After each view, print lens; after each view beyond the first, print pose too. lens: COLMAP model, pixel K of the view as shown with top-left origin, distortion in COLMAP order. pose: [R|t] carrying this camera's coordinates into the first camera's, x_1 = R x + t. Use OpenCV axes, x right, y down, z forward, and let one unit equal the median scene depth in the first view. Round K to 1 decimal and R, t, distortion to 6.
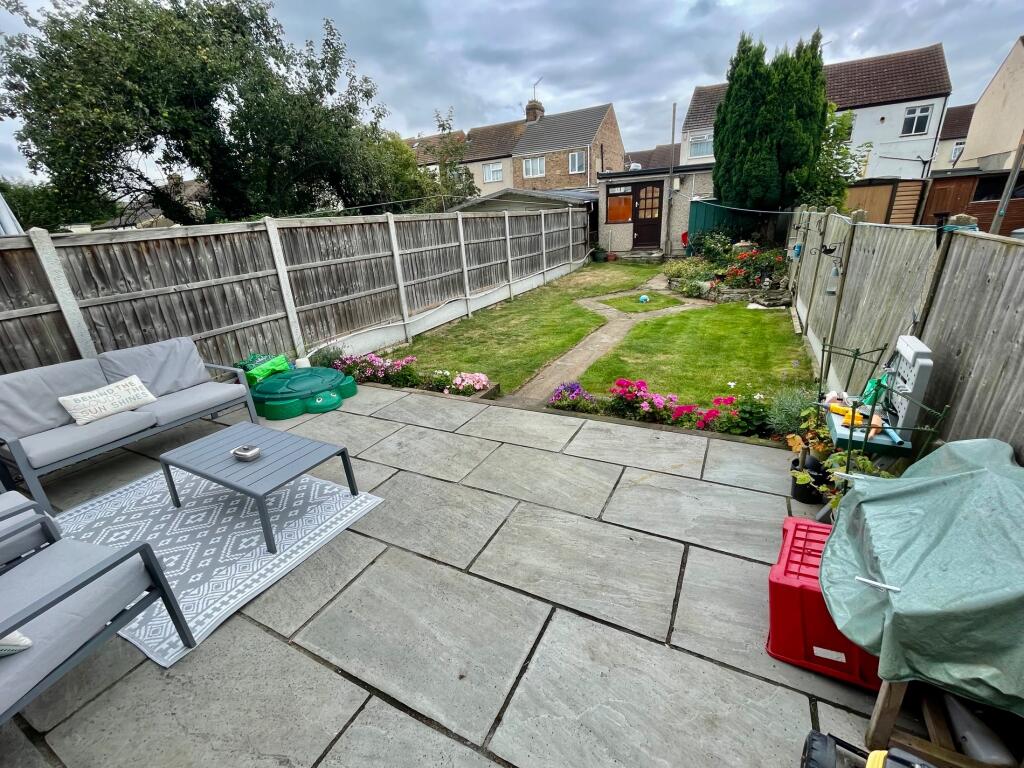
lens RADIAL K [[429.6, 0, 509.0], [0, 429.6, 385.5], [0, 0, 1]] dist [-0.002918, 0.000487]
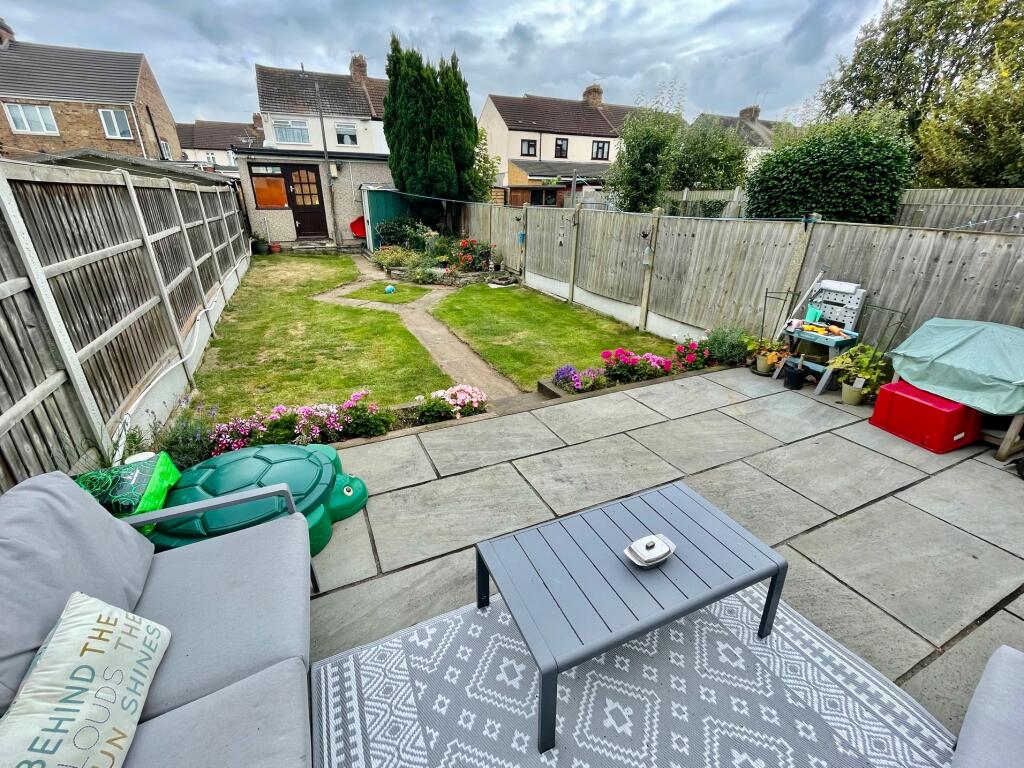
lens RADIAL K [[429.6, 0, 507.2], [0, 429.6, 385.6], [0, 0, 1]] dist [-0.002918, 0.000487]
pose [[0.623399, -0.255120, 0.739113, -0.314012], [0.242362, 0.961764, 0.127555, -0.056475], [-0.743394, 0.099616, 0.661394, 0.197930]]
